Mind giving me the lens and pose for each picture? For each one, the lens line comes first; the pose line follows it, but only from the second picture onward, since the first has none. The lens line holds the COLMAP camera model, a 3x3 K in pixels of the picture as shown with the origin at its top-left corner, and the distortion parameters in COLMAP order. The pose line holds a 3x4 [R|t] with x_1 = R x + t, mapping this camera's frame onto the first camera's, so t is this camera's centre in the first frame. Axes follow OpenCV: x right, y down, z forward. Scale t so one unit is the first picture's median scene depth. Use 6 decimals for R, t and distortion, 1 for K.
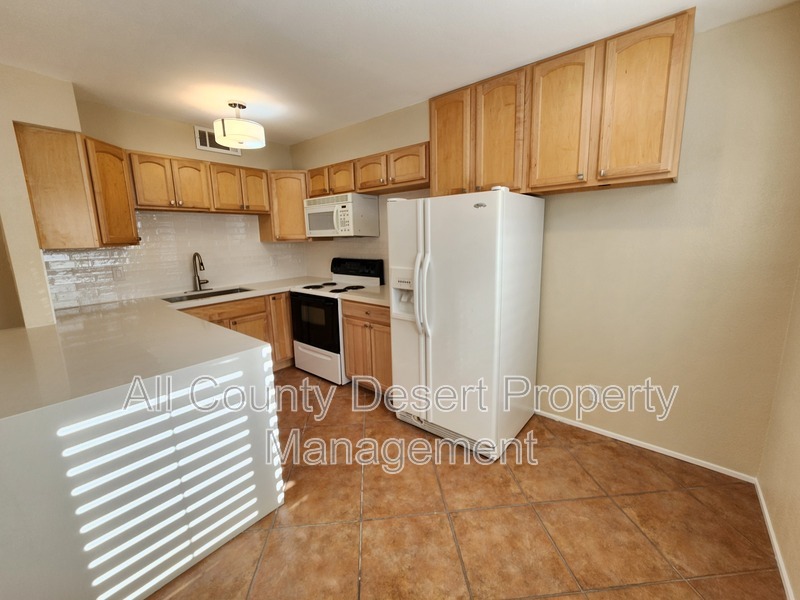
lens RADIAL K [[334.5, 0, 400.8], [0, 334.5, 295.0], [0, 0, 1]] dist [0.002210, 0.000269]
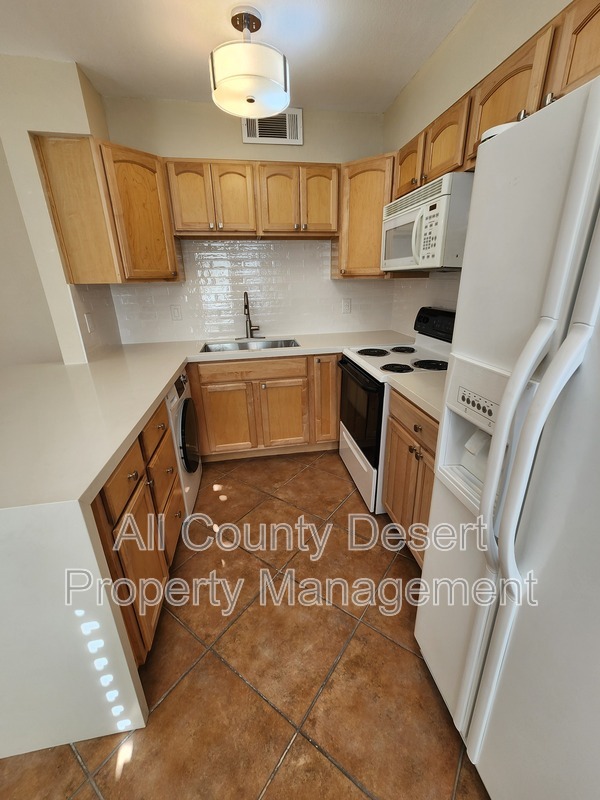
lens RADIAL K [[331.0, 0, 303.1], [0, 331.0, 401.4], [0, 0, 1]] dist [0.002471, 0.000205]
pose [[0.757386, 0.233762, -0.609690, 0.064301], [-0.111392, 0.966290, 0.232111, -0.080294], [0.643396, -0.107883, 0.757894, 0.506142]]
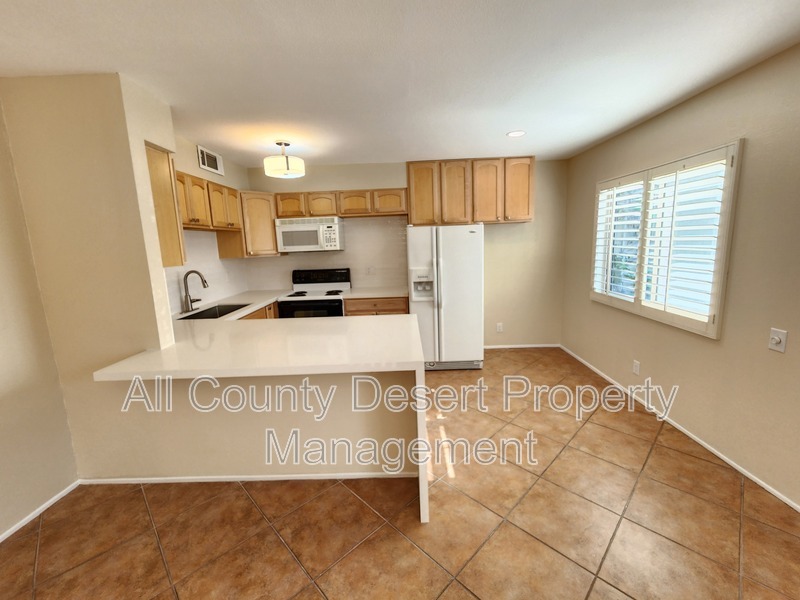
lens RADIAL K [[334.5, 0, 400.8], [0, 334.5, 295.0], [0, 0, 1]] dist [0.002210, 0.000269]
pose [[0.777759, -0.103997, 0.619900, -0.855093], [0.129458, 0.991577, 0.003927, 0.021390], [-0.615087, 0.077197, 0.784671, -0.147381]]
